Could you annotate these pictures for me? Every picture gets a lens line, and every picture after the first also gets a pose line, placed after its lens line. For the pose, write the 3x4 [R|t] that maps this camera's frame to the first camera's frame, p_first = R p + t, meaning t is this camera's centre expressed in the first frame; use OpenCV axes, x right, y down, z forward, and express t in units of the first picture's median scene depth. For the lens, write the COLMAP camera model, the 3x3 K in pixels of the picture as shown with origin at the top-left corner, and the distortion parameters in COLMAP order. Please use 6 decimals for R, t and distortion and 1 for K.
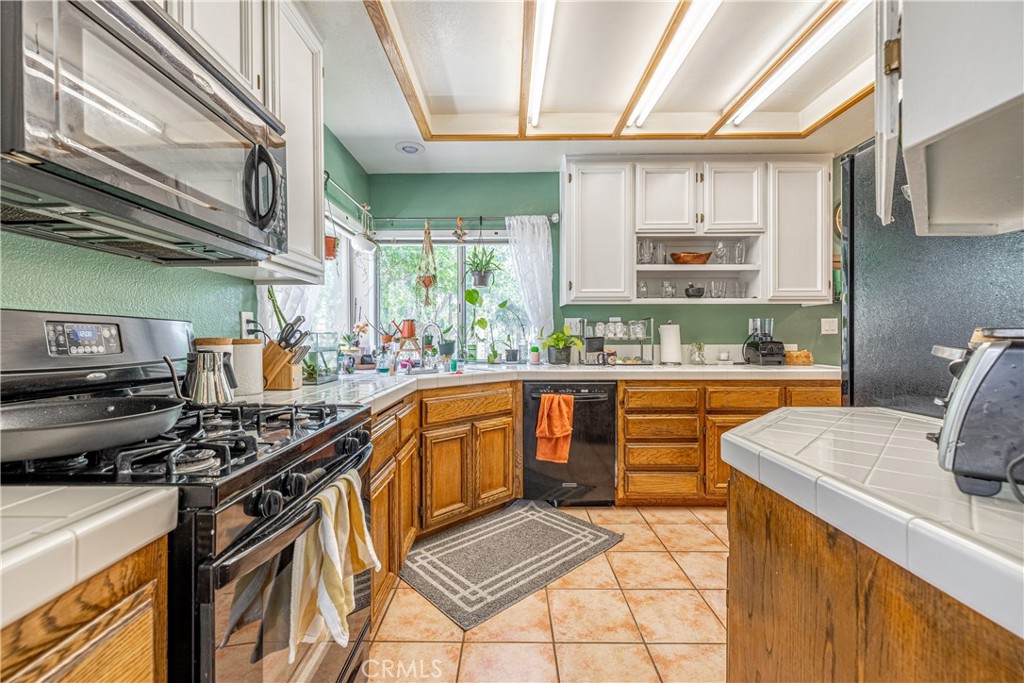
lens RADIAL K [[428.9, 0, 501.2], [0, 428.9, 337.0], [0, 0, 1]] dist [0.002778, -0.001135]
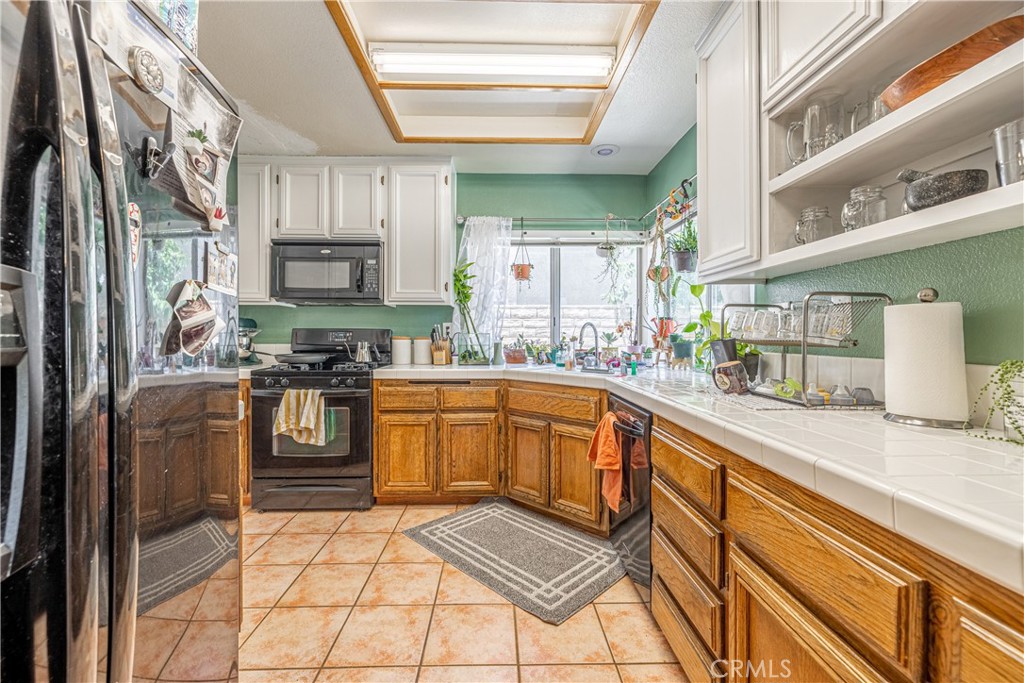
lens RADIAL K [[428.9, 0, 506.4], [0, 428.9, 335.0], [0, 0, 1]] dist [0.002778, -0.001135]
pose [[0.032290, 0.002237, -0.999476, 1.029880], [0.001872, 0.999996, 0.002299, -0.007769], [0.999477, -0.001945, 0.032286, 0.946404]]
